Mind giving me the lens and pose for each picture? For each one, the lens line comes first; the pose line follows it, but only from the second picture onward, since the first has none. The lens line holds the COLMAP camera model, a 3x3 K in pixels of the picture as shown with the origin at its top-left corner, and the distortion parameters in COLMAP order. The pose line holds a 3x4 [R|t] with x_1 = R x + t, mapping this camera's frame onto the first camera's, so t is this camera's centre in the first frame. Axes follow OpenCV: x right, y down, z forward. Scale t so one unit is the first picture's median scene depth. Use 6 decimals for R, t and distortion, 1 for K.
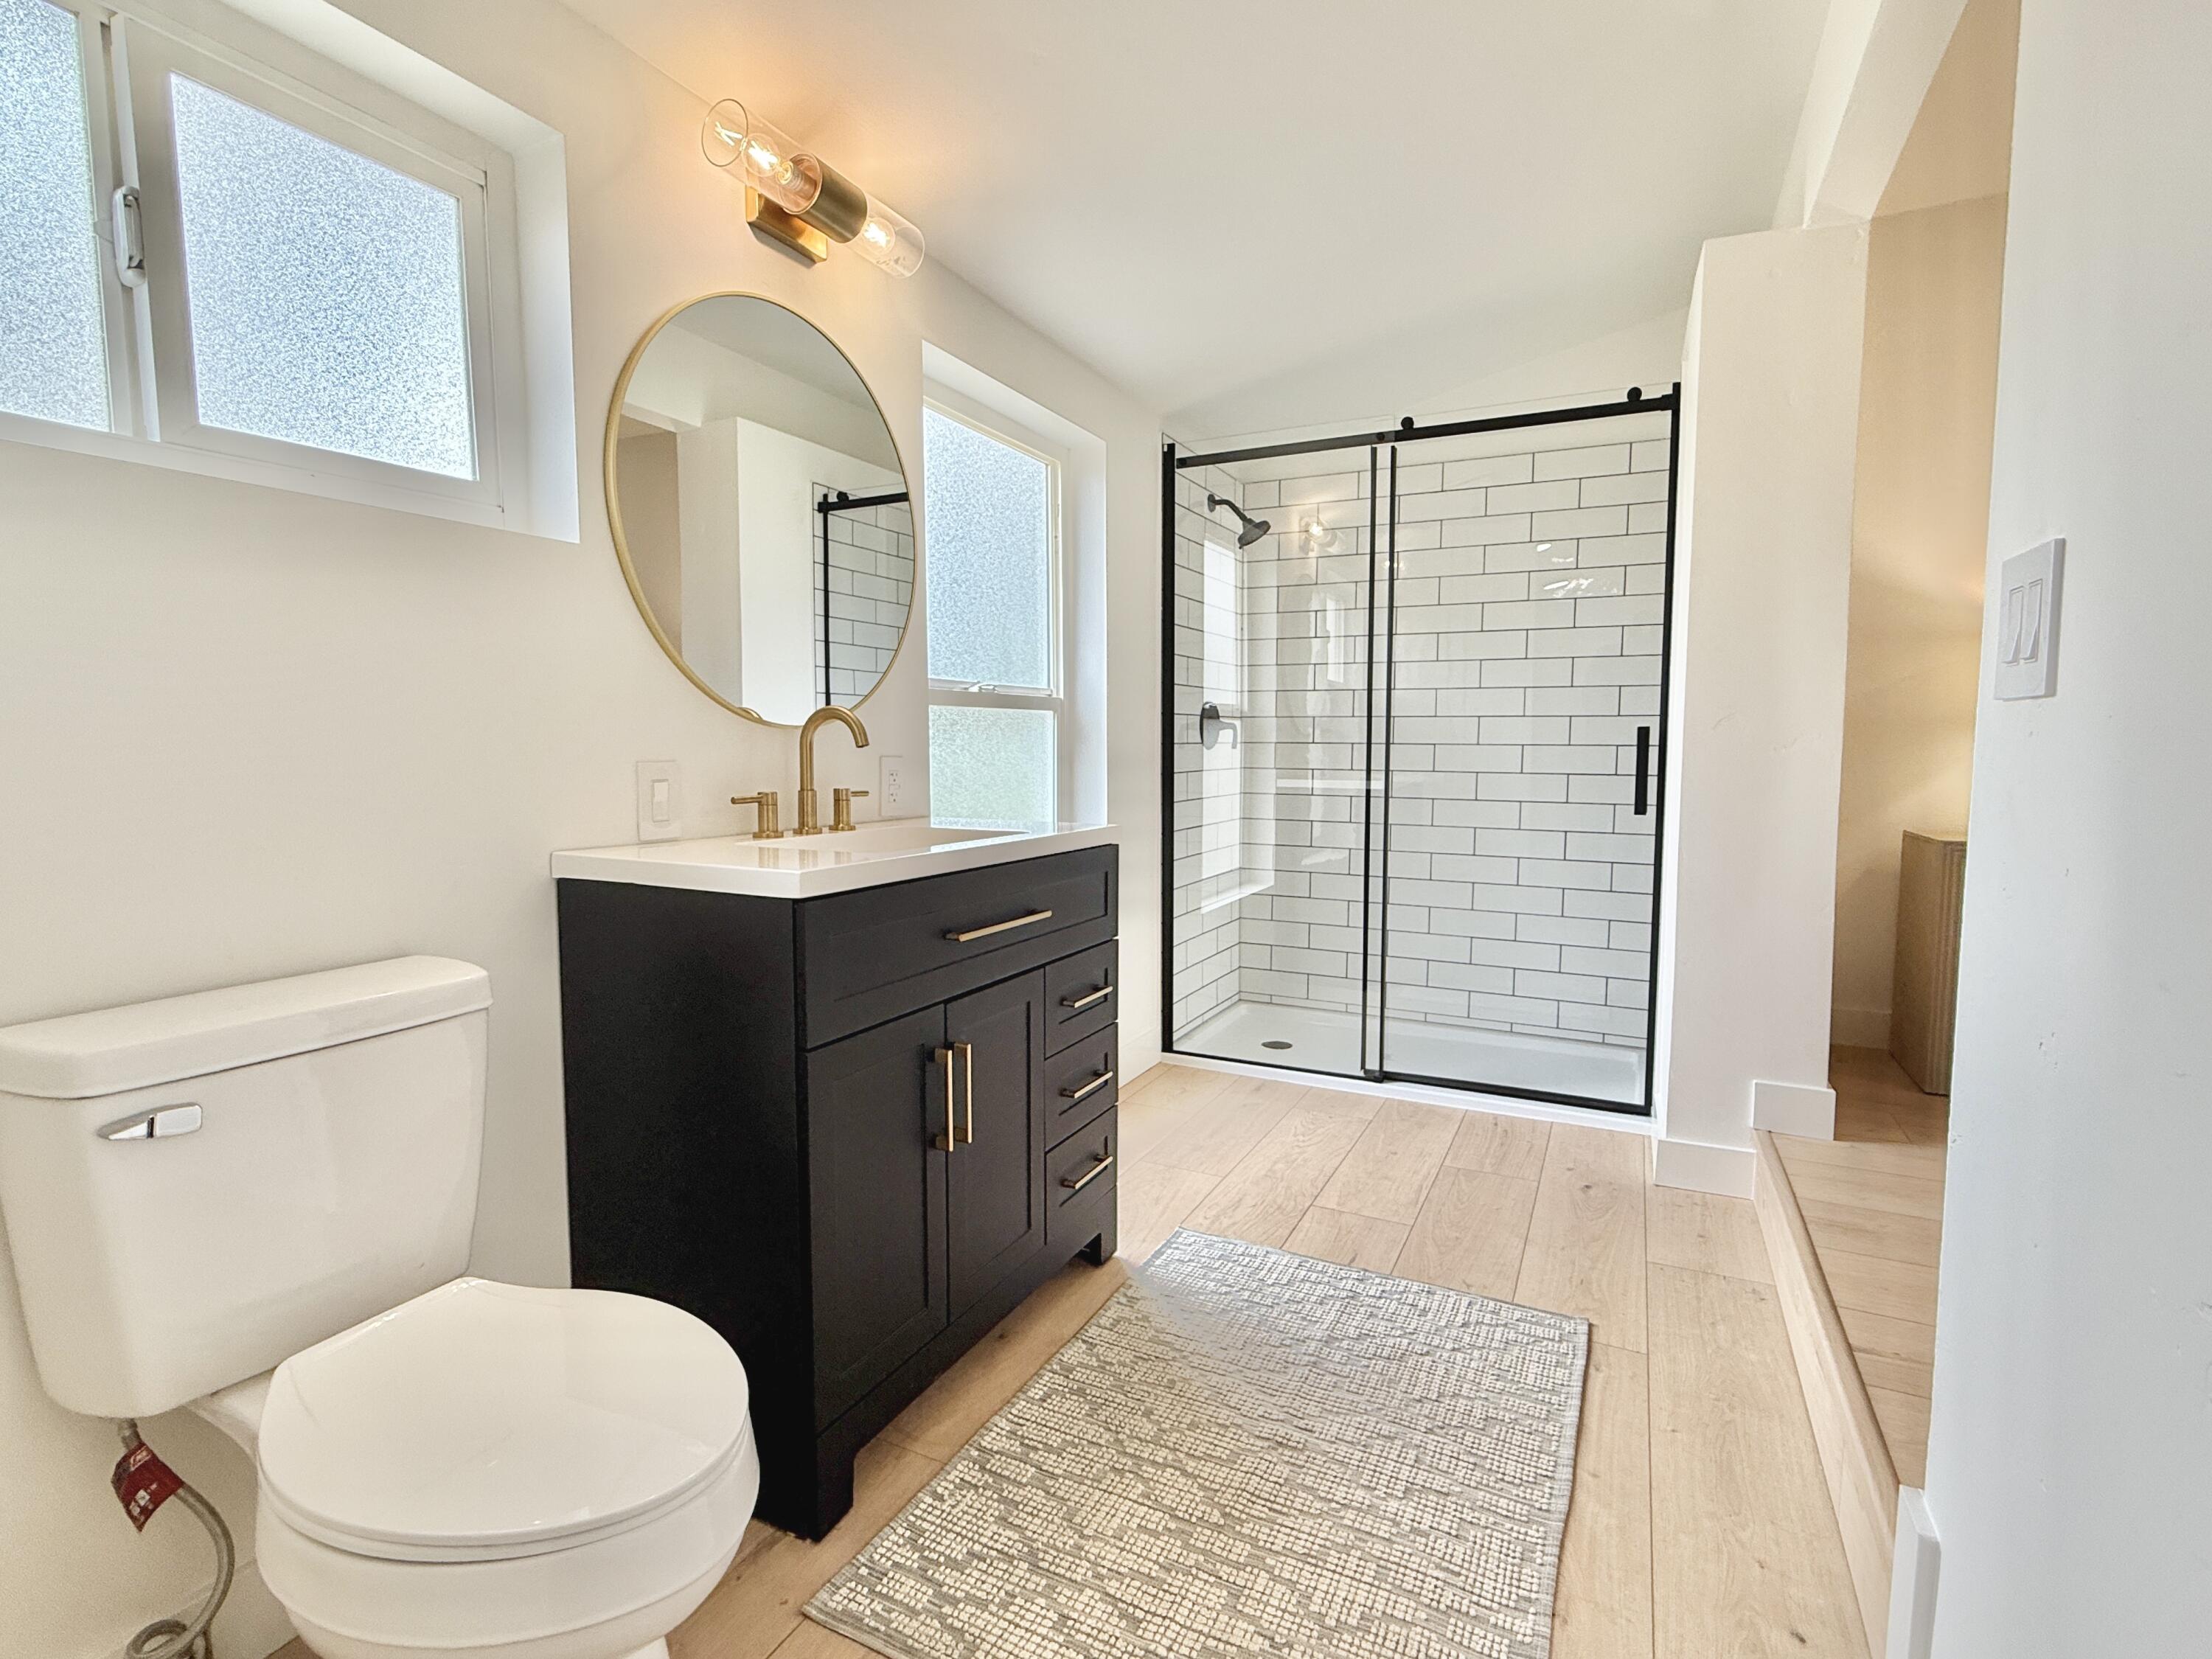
lens RADIAL K [[1065.2, 0, 1096.9], [0, 1065.2, 828.5], [0, 0, 1]] dist [-0.002539, -0.000017]
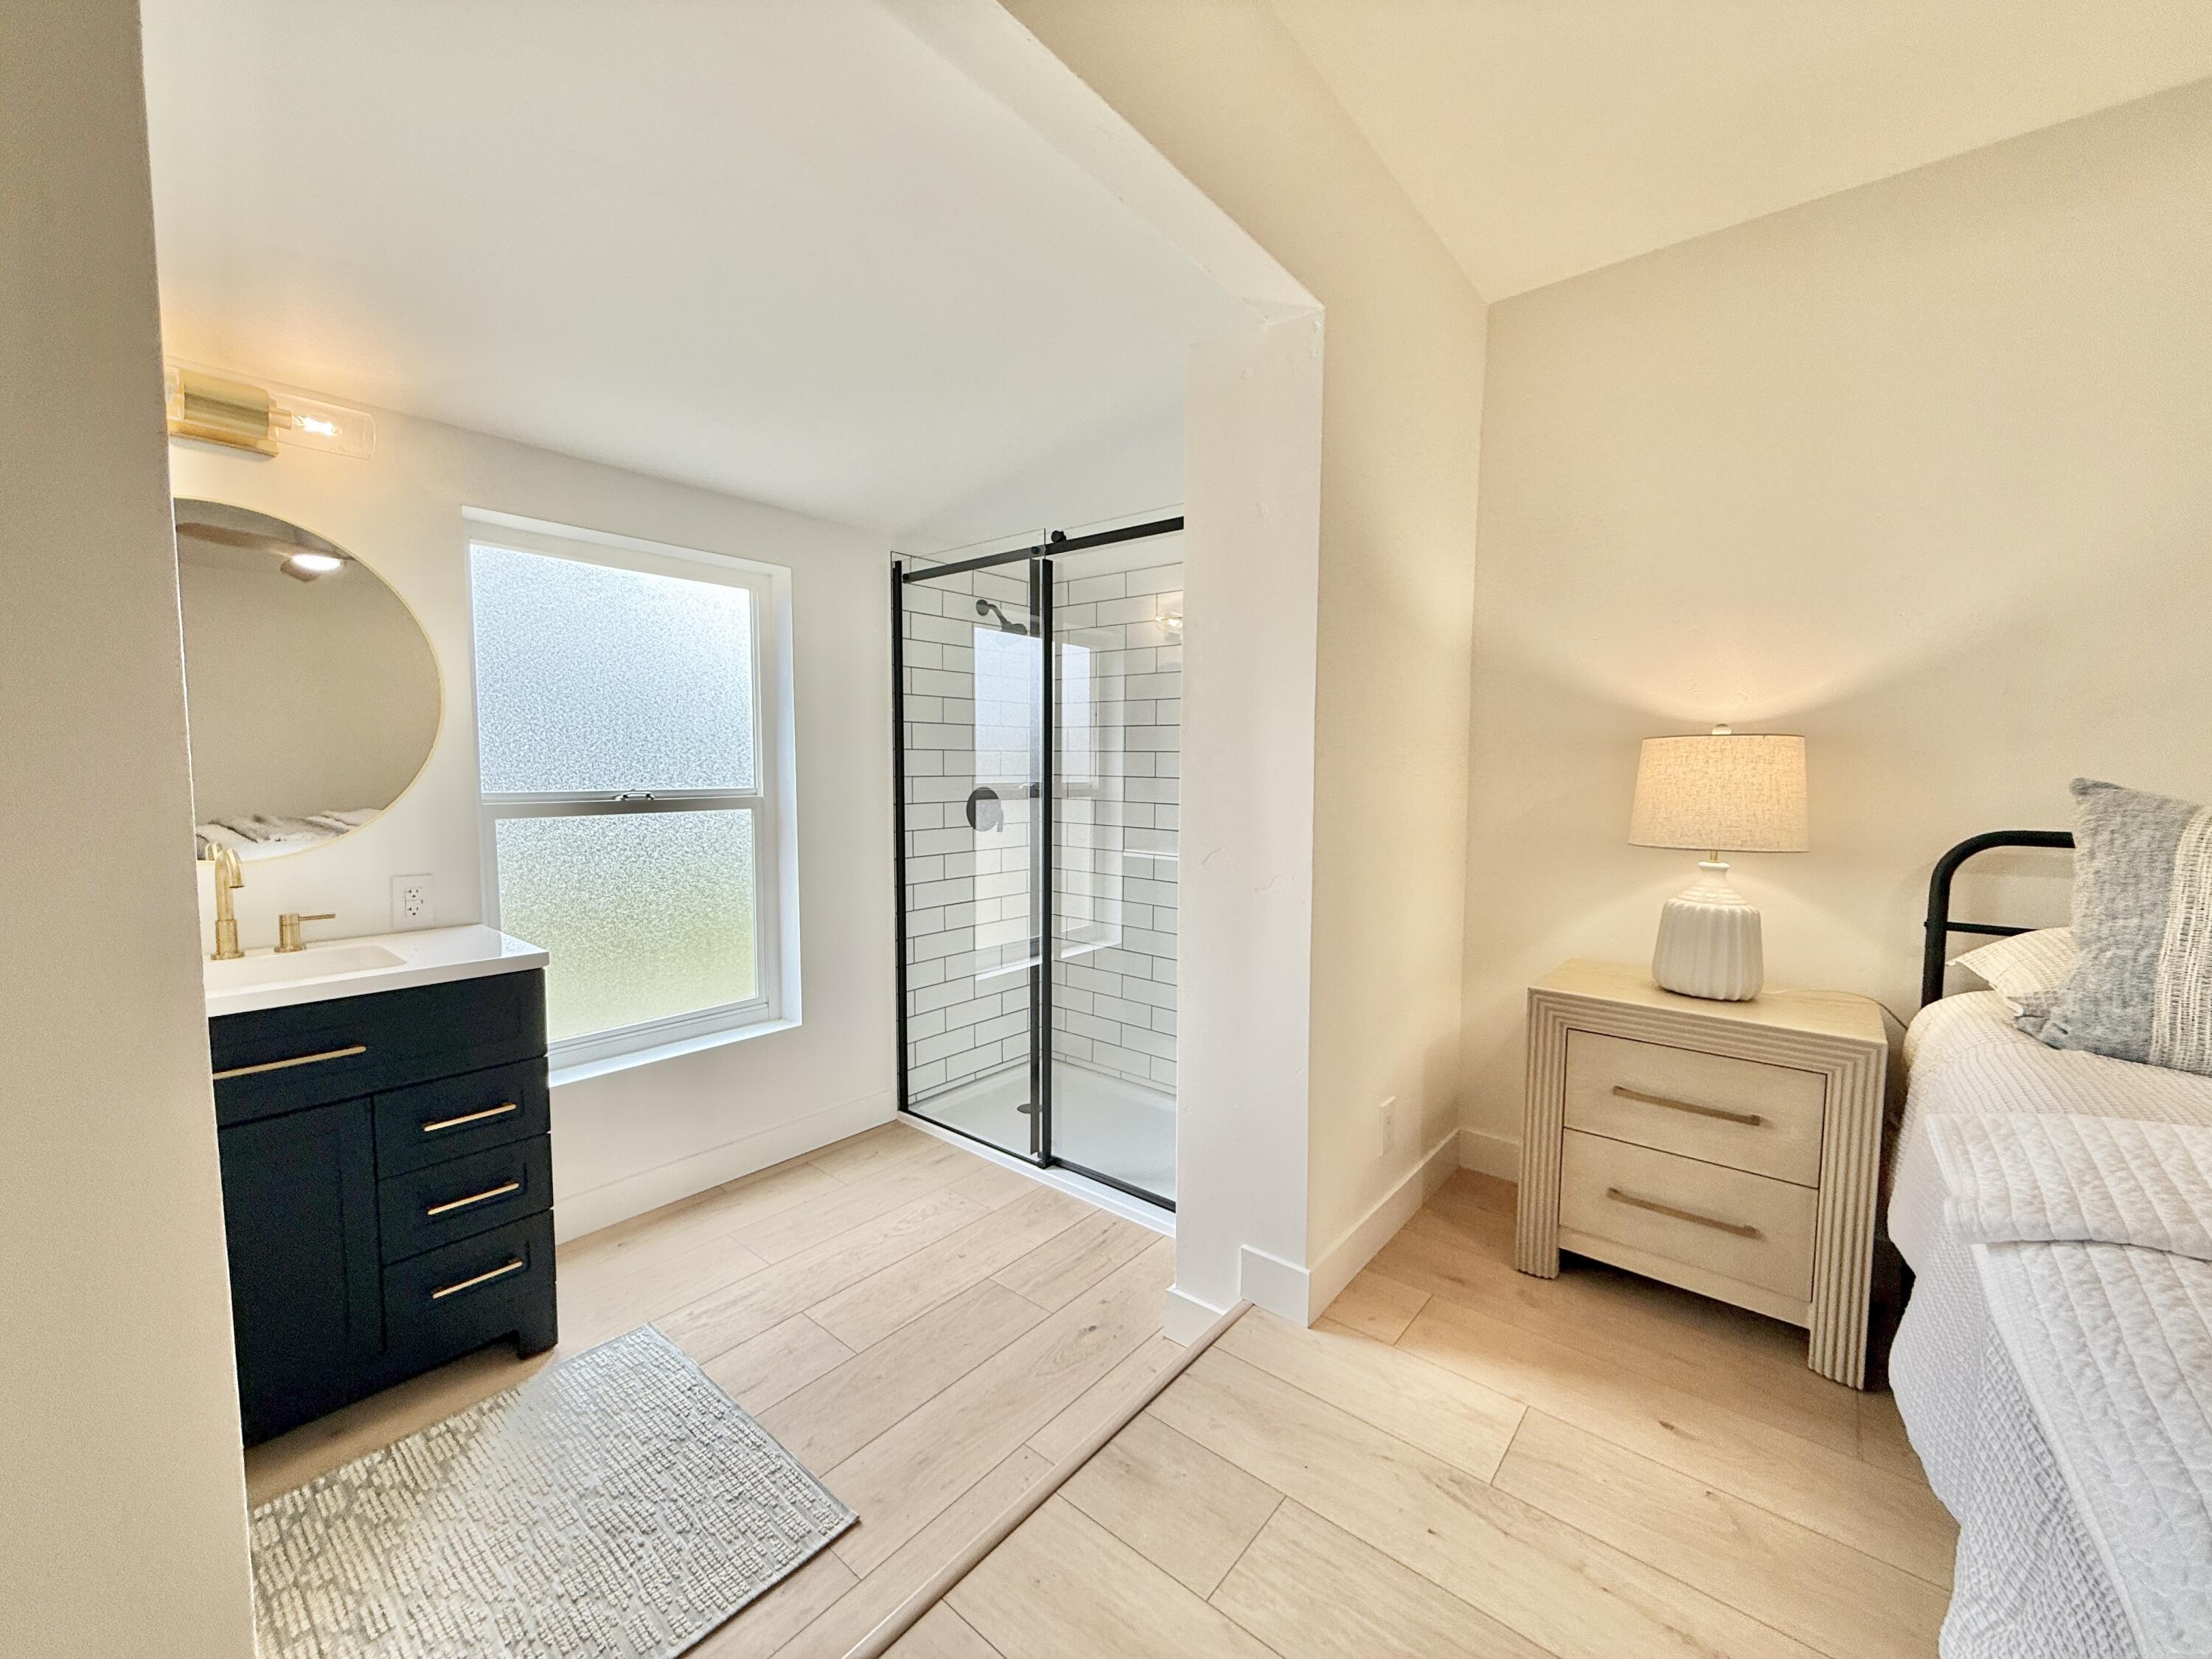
lens RADIAL K [[879.8, 0, 1100.4], [0, 879.8, 824.3], [0, 0, 1]] dist [0.000676, 0.000222]
pose [[0.974348, 0.021871, -0.223982, 0.526077], [-0.024274, 0.999674, -0.007979, -0.094925], [0.223734, 0.013211, 0.974561, 0.179047]]
